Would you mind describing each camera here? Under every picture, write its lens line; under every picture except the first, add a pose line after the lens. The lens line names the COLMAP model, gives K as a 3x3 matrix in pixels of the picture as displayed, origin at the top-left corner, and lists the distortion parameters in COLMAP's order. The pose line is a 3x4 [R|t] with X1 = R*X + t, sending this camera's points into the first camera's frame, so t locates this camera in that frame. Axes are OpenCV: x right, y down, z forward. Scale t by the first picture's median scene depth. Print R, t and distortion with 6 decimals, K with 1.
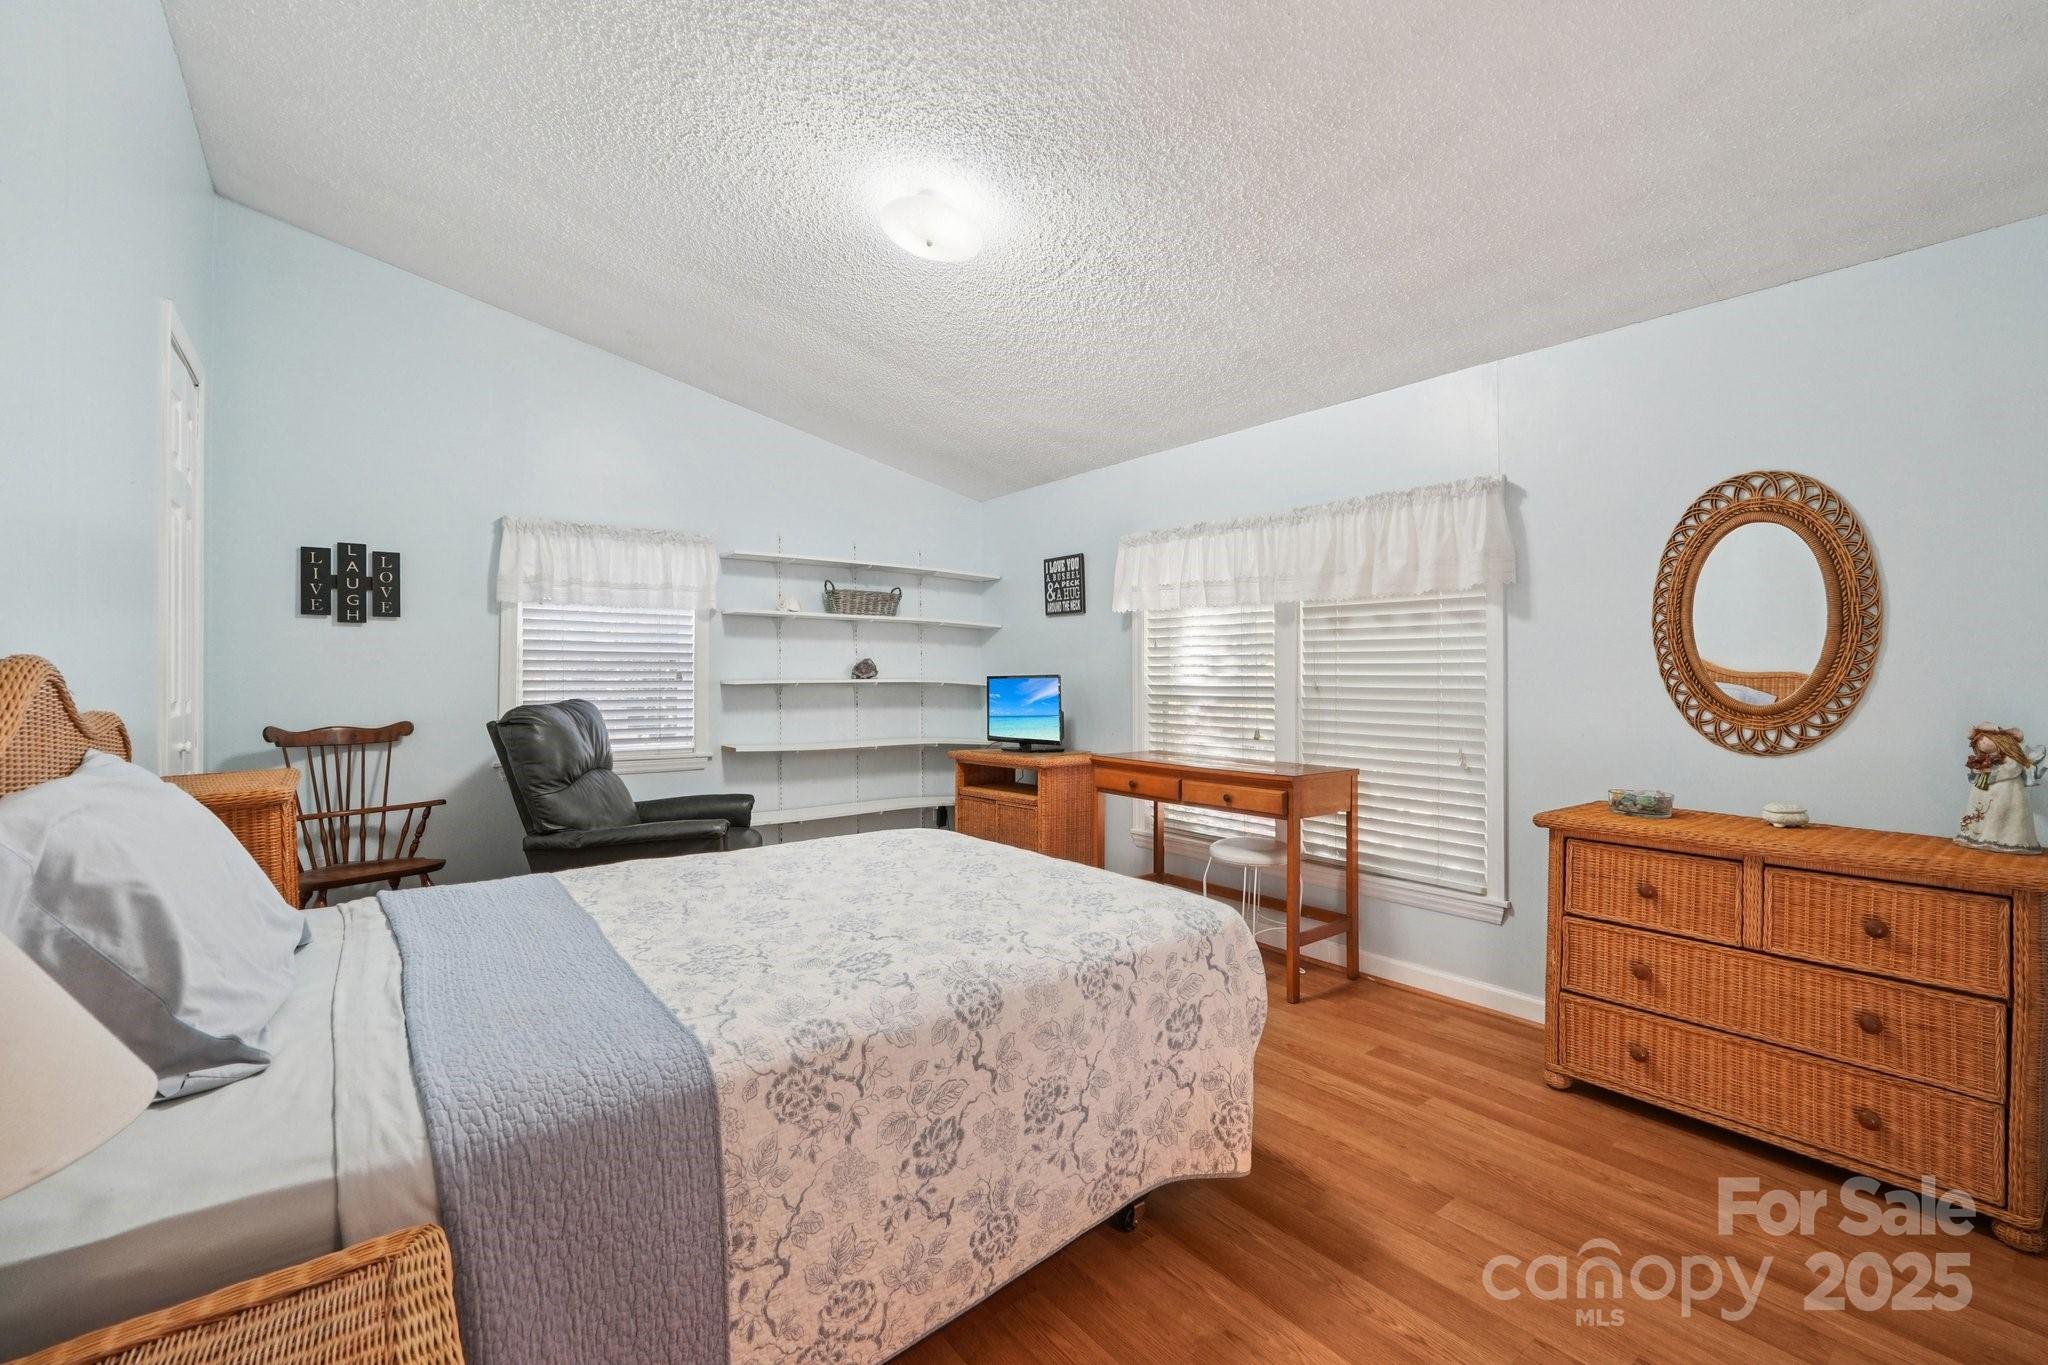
lens RADIAL K [[867.1, 0, 1031.3], [0, 867.1, 675.7], [0, 0, 1]] dist [-0.012780, 0.001067]
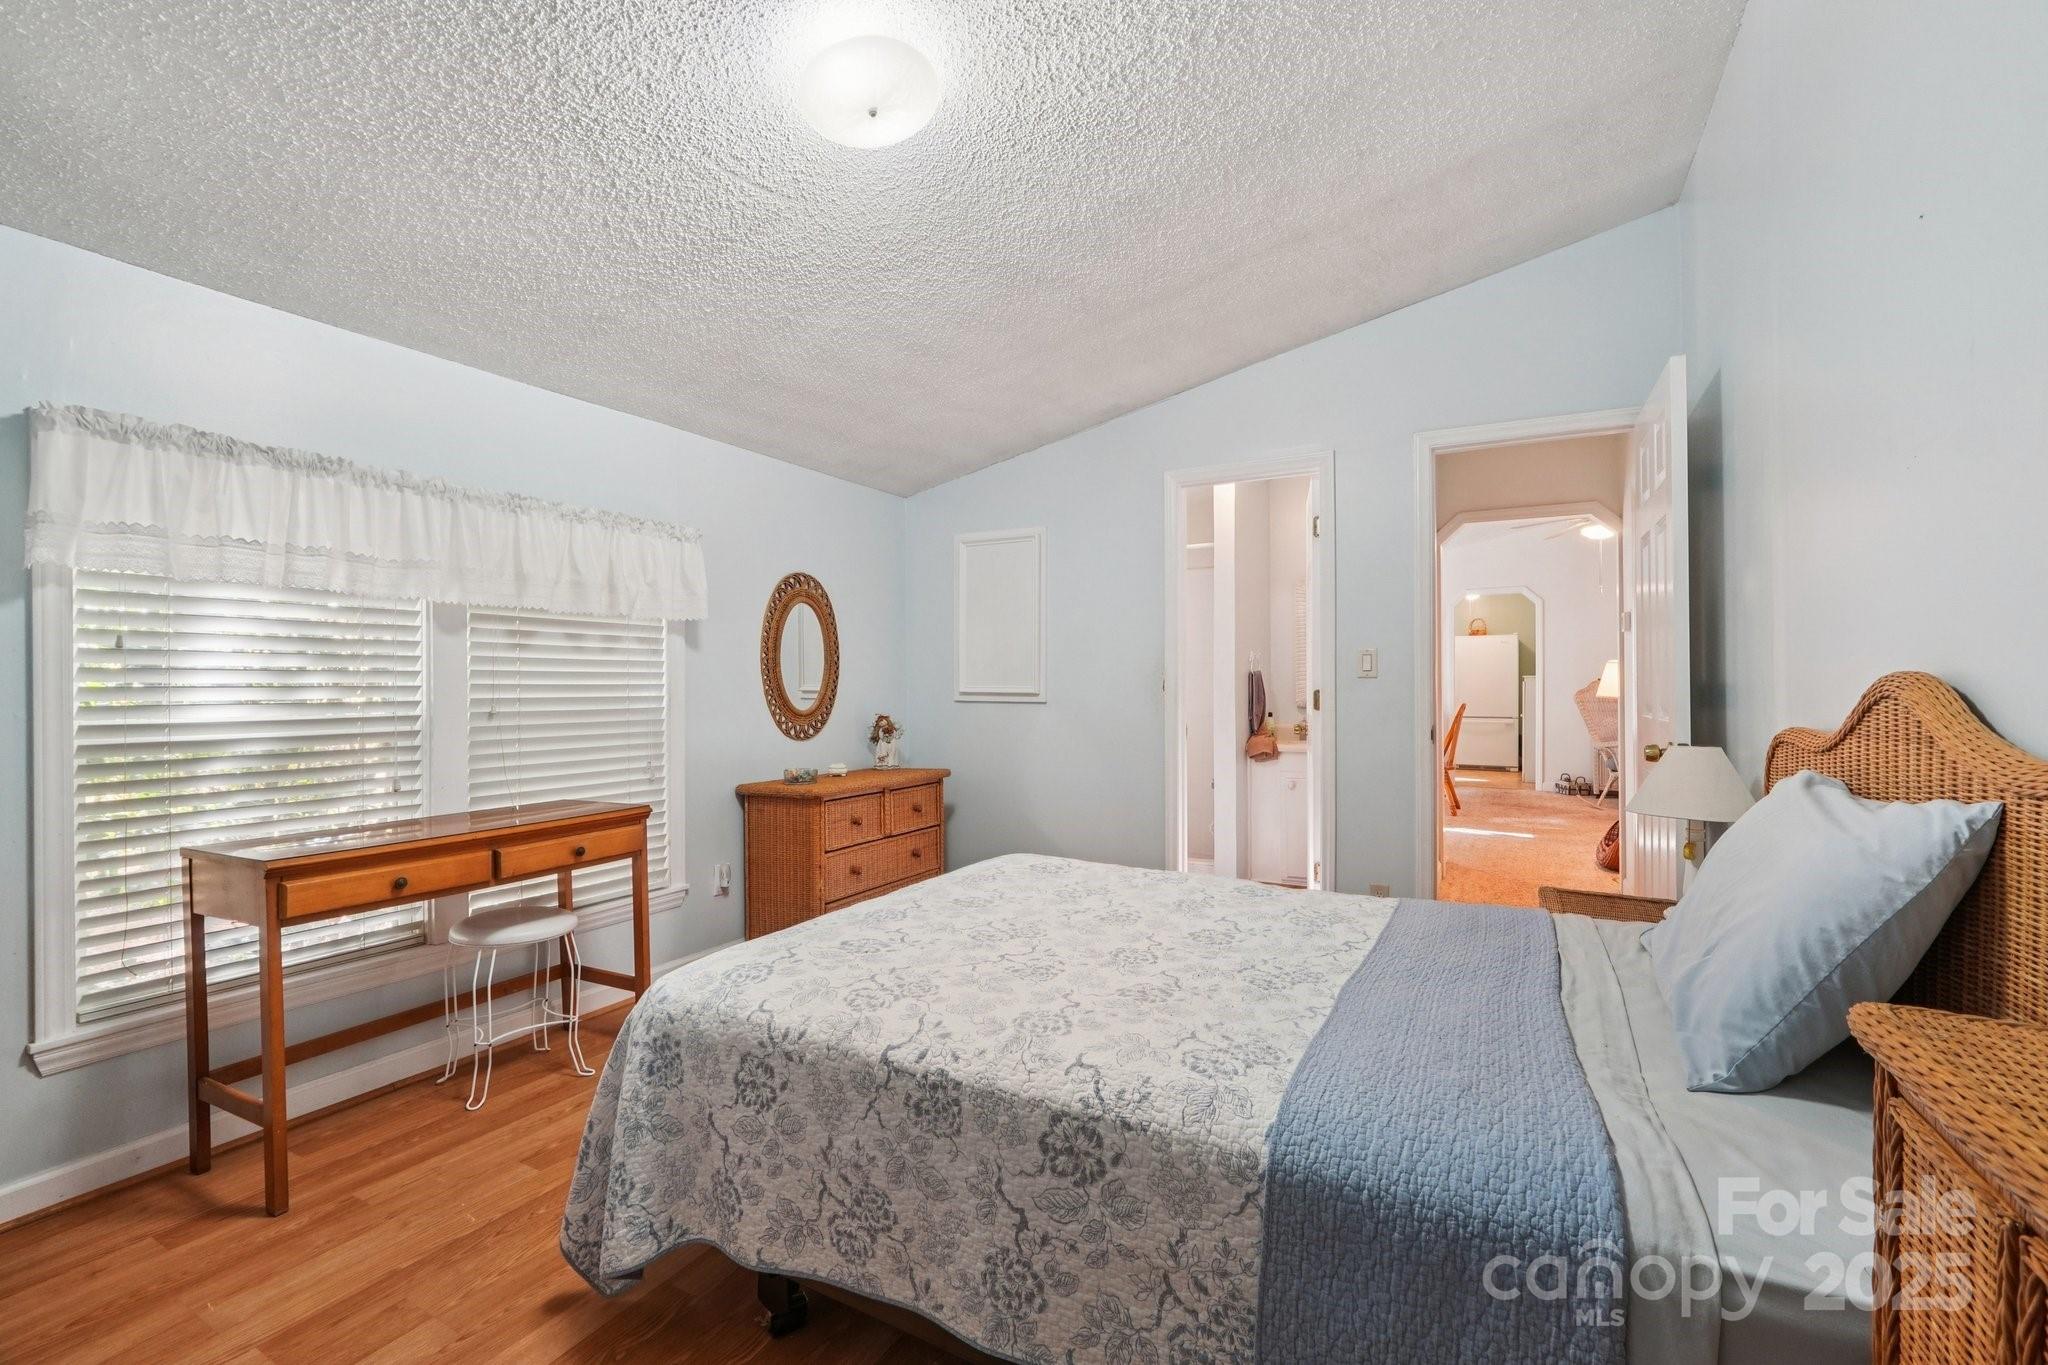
lens RADIAL K [[867.1, 0, 1031.4], [0, 867.1, 688.9], [0, 0, 1]] dist [-0.012780, 0.001067]
pose [[-0.388121, 0.000108, 0.921608, -0.671402], [0.010708, 0.999933, 0.004392, -0.008189], [-0.921546, 0.011573, -0.388096, 0.924397]]
